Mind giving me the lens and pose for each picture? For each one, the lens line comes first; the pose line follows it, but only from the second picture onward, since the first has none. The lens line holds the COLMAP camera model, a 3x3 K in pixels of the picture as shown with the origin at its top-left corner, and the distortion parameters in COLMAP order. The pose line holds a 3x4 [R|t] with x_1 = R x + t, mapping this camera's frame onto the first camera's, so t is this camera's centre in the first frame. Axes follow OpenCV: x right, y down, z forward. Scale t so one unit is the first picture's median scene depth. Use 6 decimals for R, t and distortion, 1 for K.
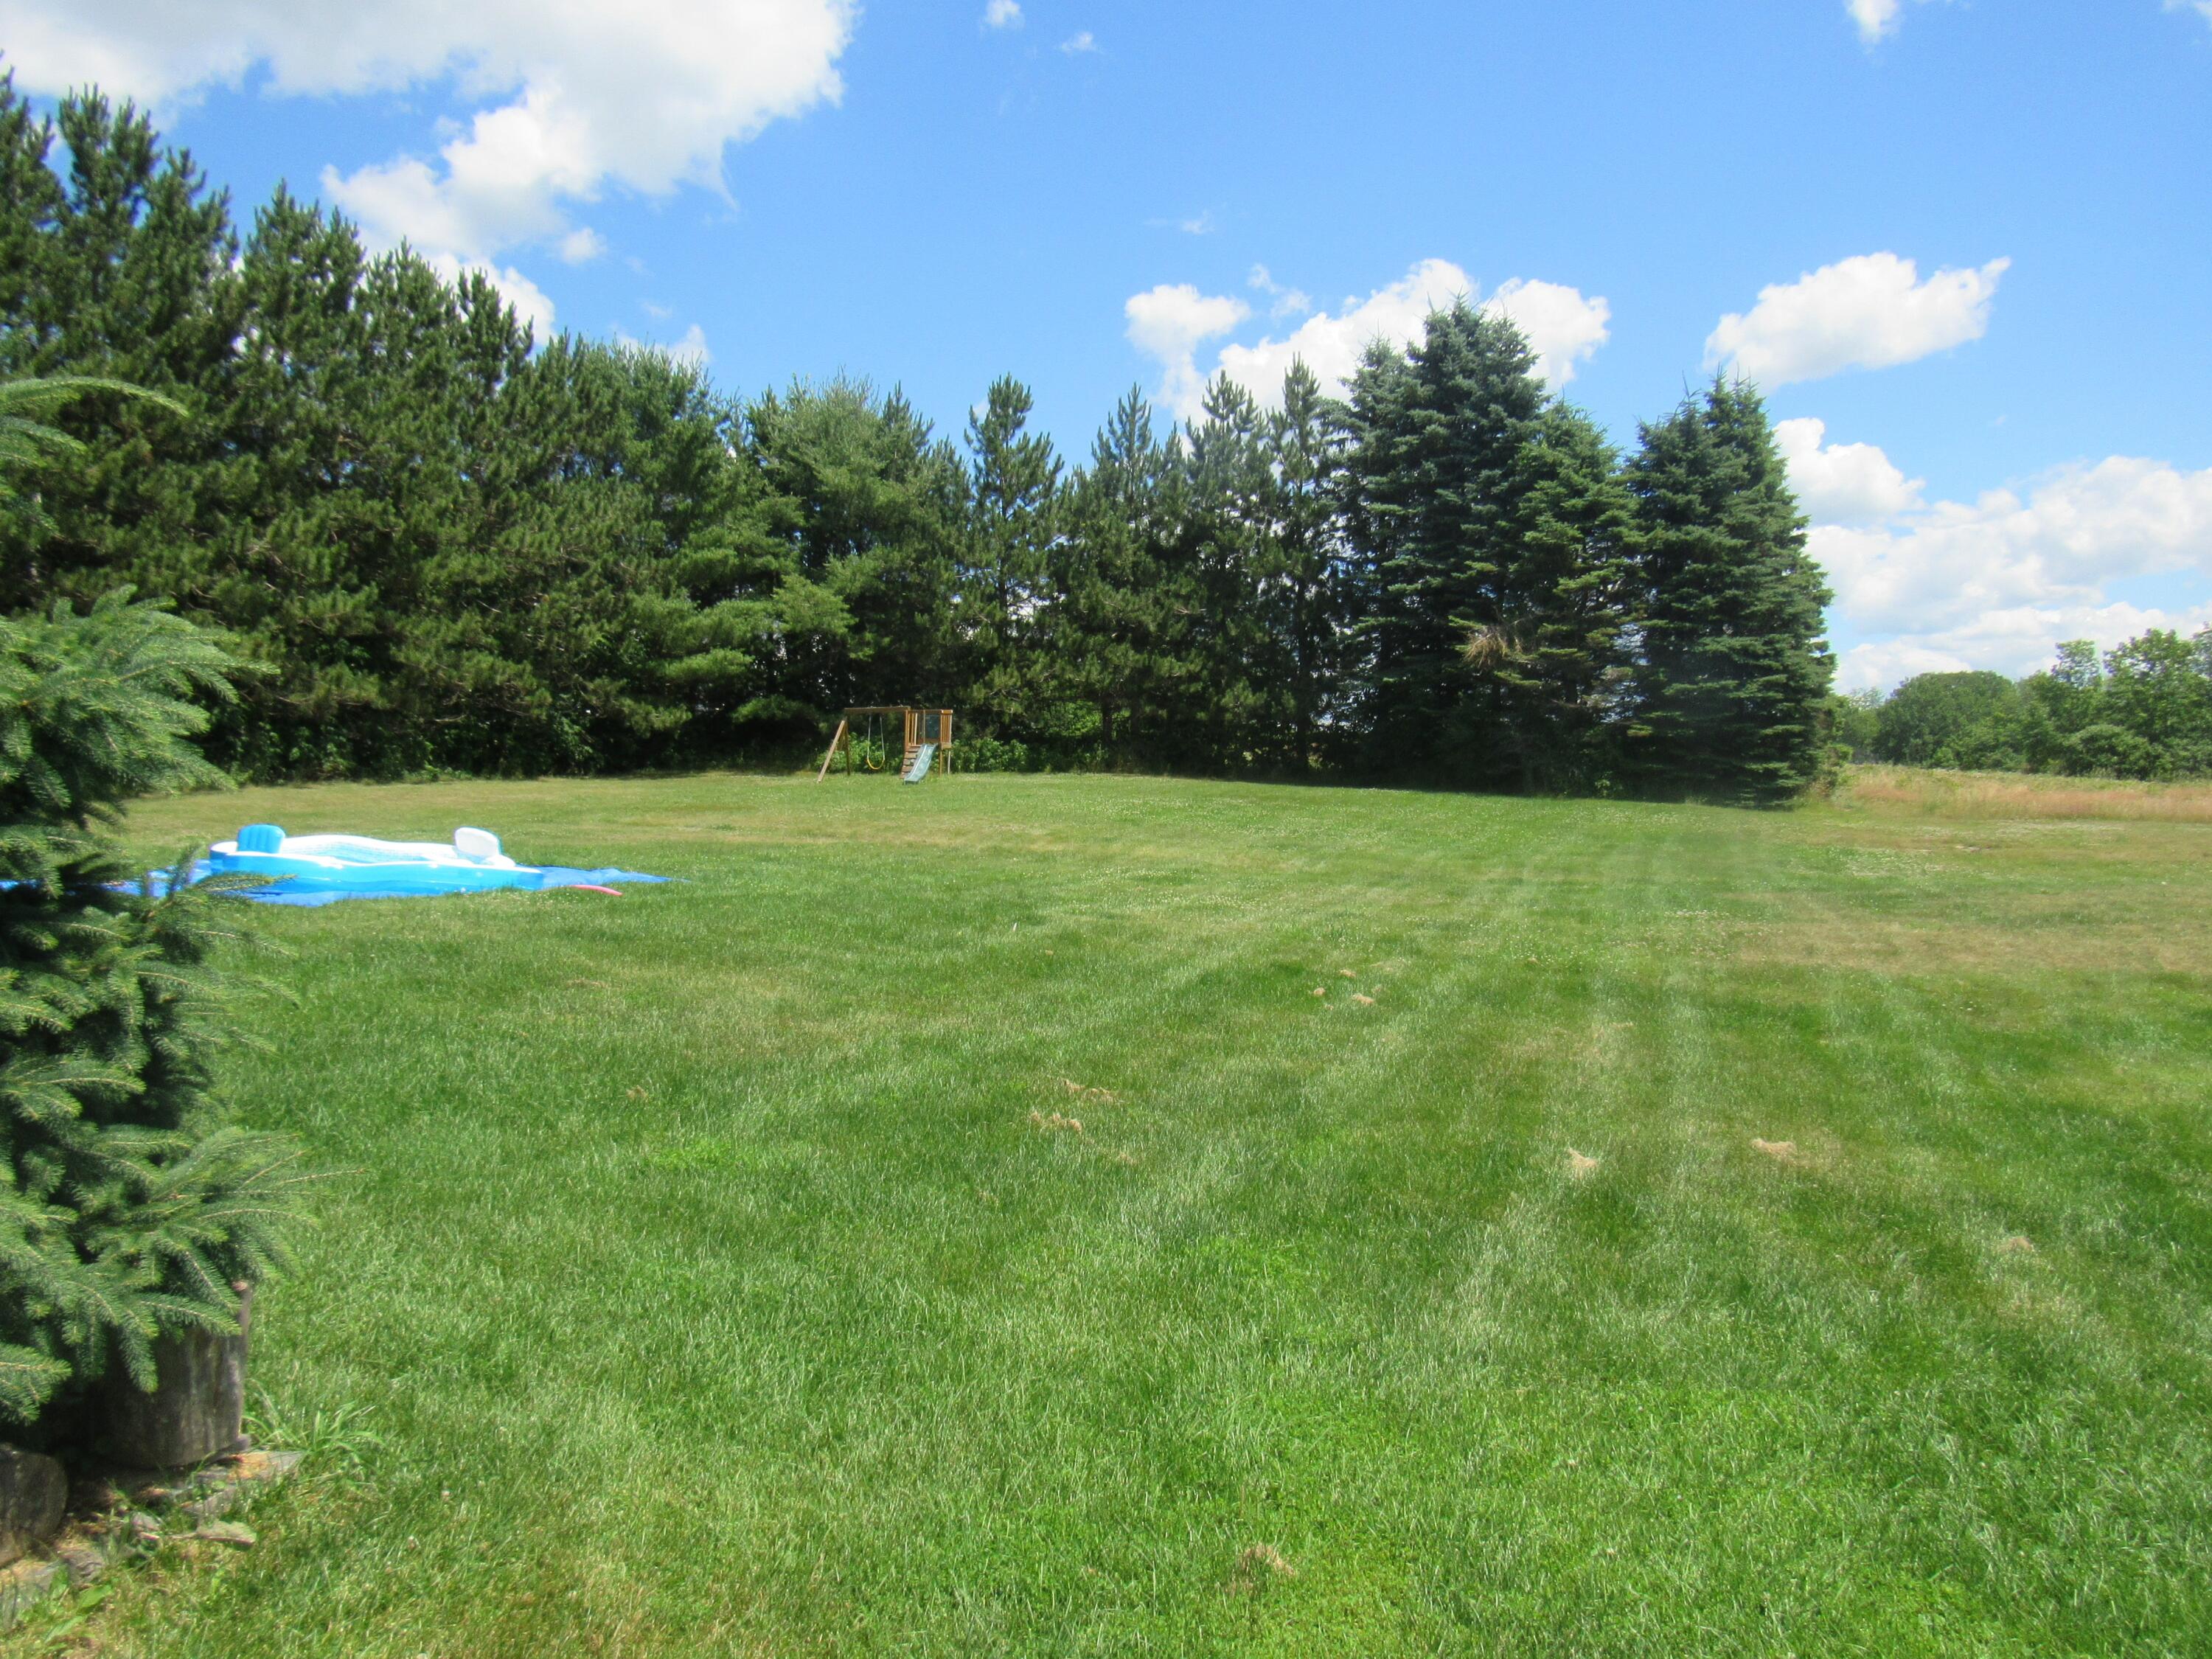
lens RADIAL K [[1578.8, 0, 1106.6], [0, 1578.8, 825.2], [0, 0, 1]] dist [-0.024824, 0.001729]
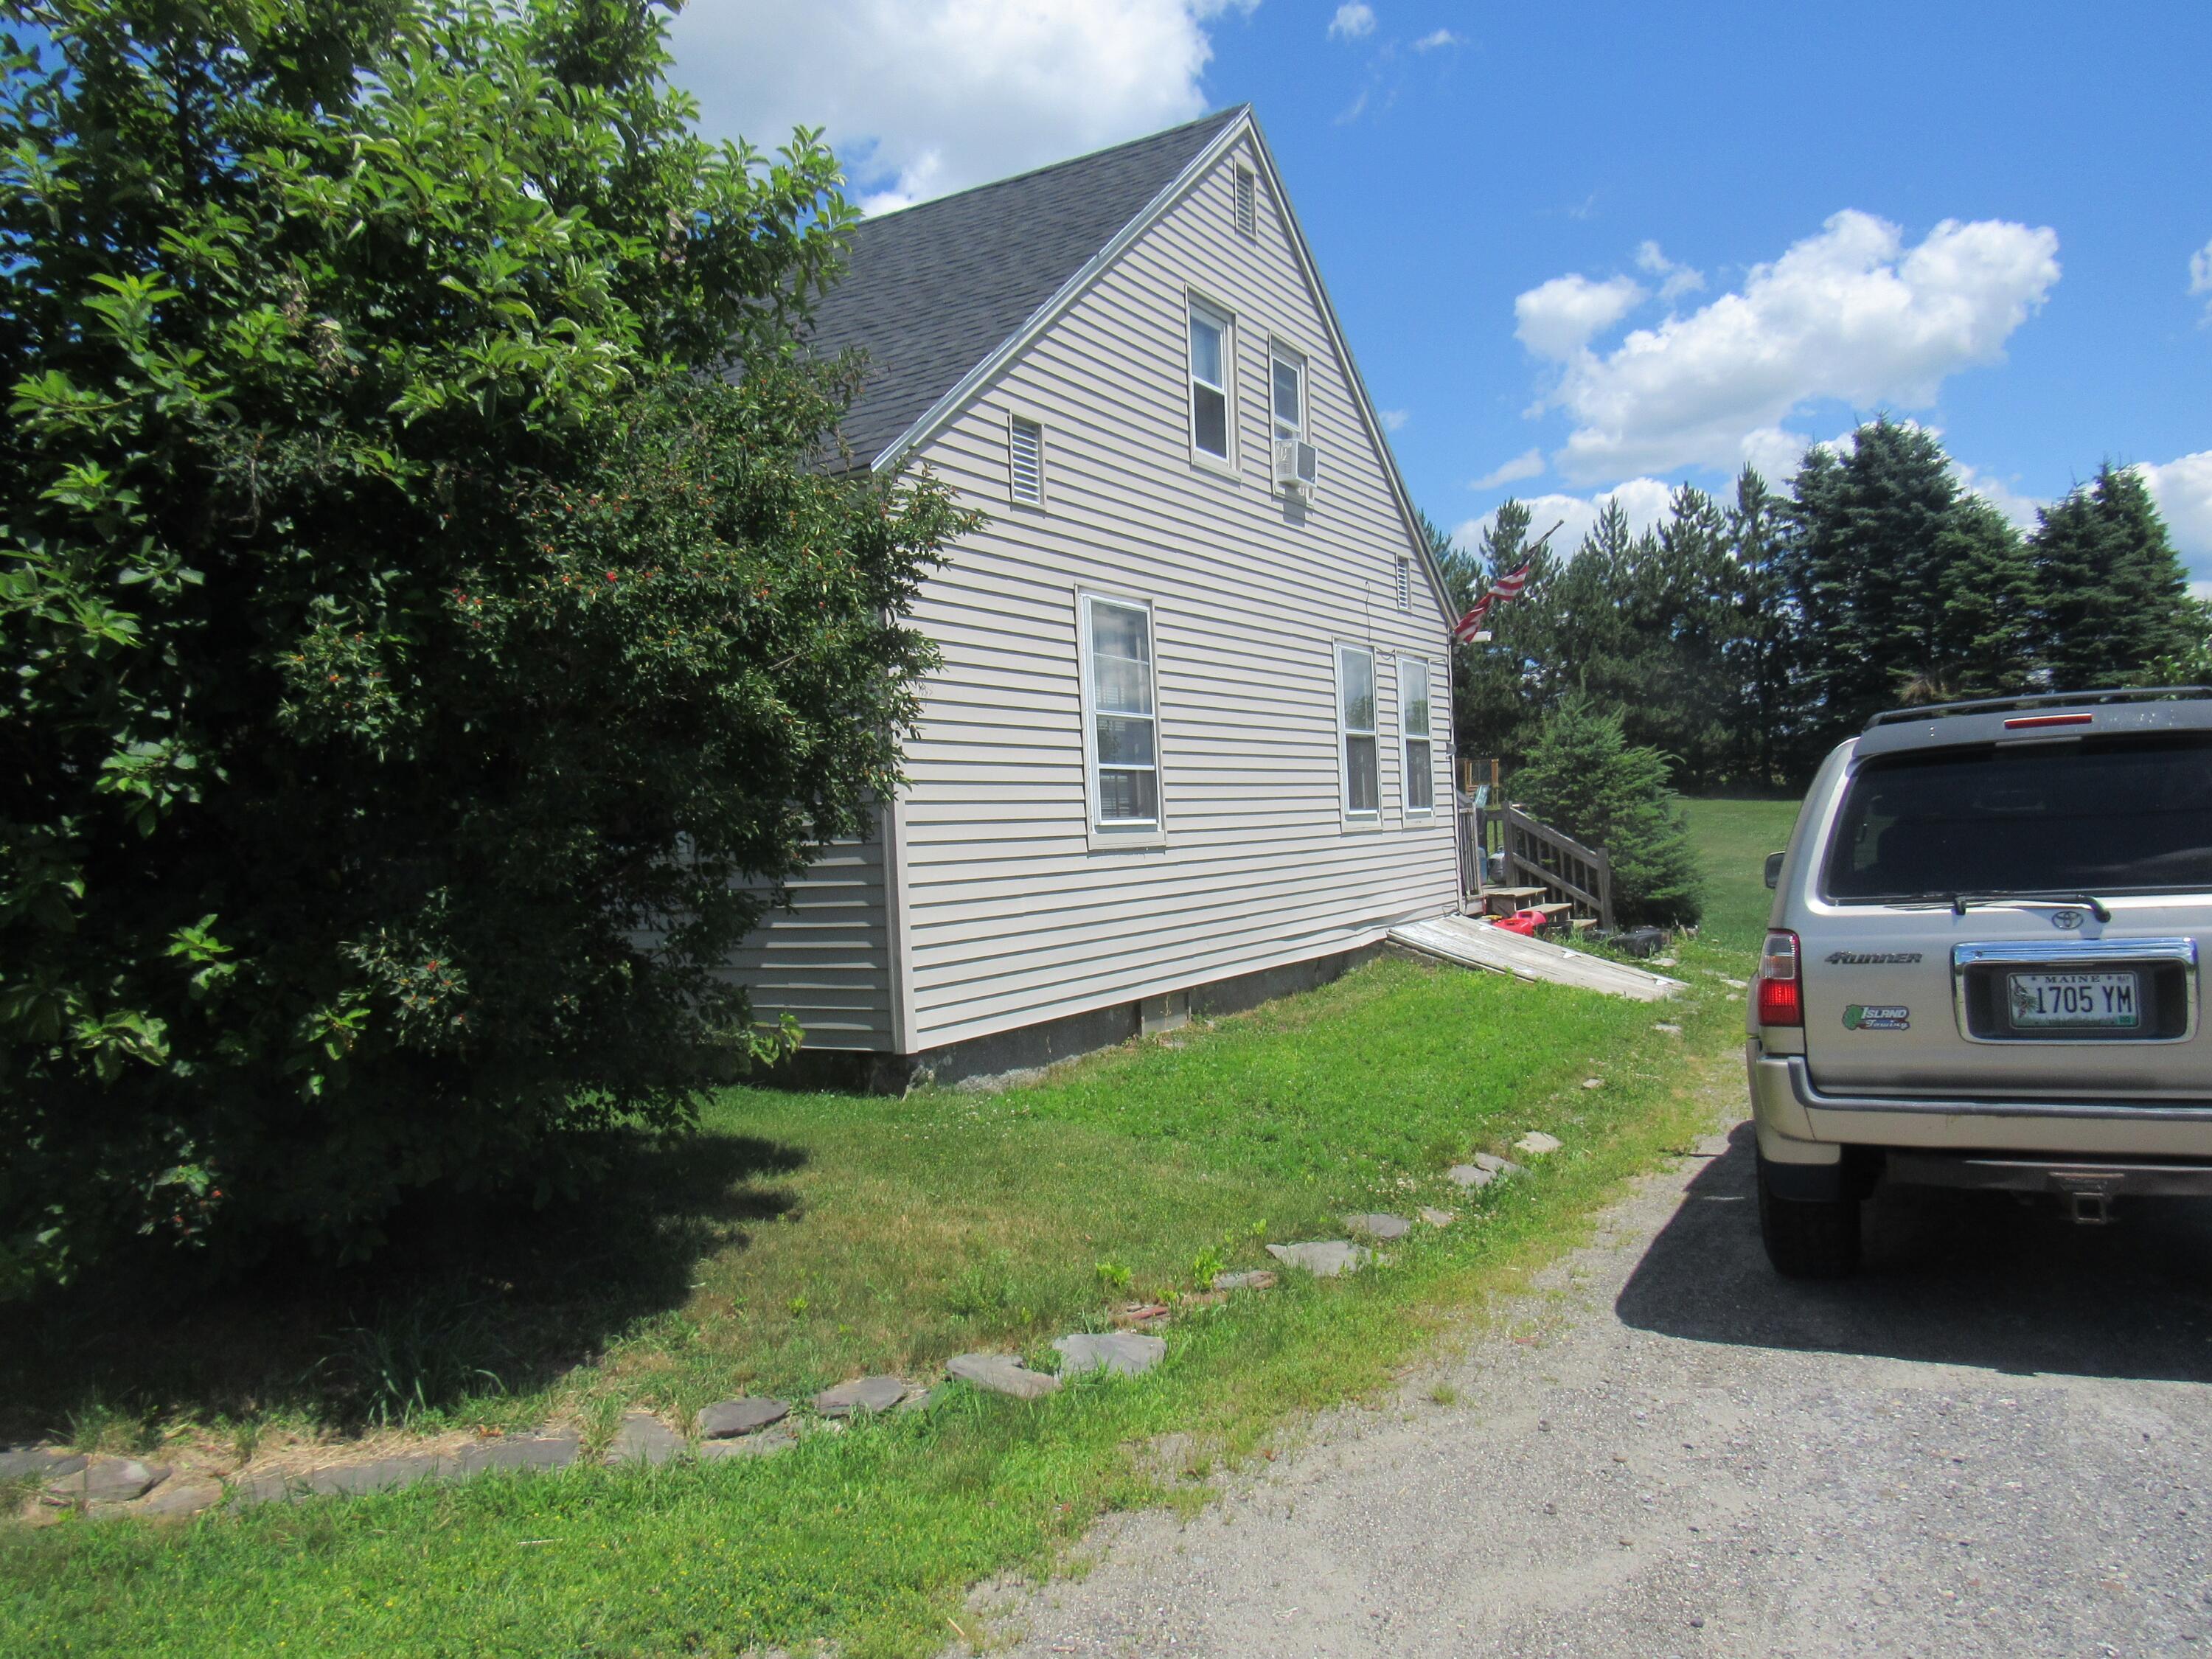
lens RADIAL K [[1578.8, 0, 1107.0], [0, 1578.8, 827.1], [0, 0, 1]] dist [-0.024824, 0.001729]
pose [[0.967223, -0.048230, -0.249308, -0.086230], [0.044453, 0.998796, -0.020763, -0.000651], [0.250009, 0.009000, 0.968202, -0.402464]]
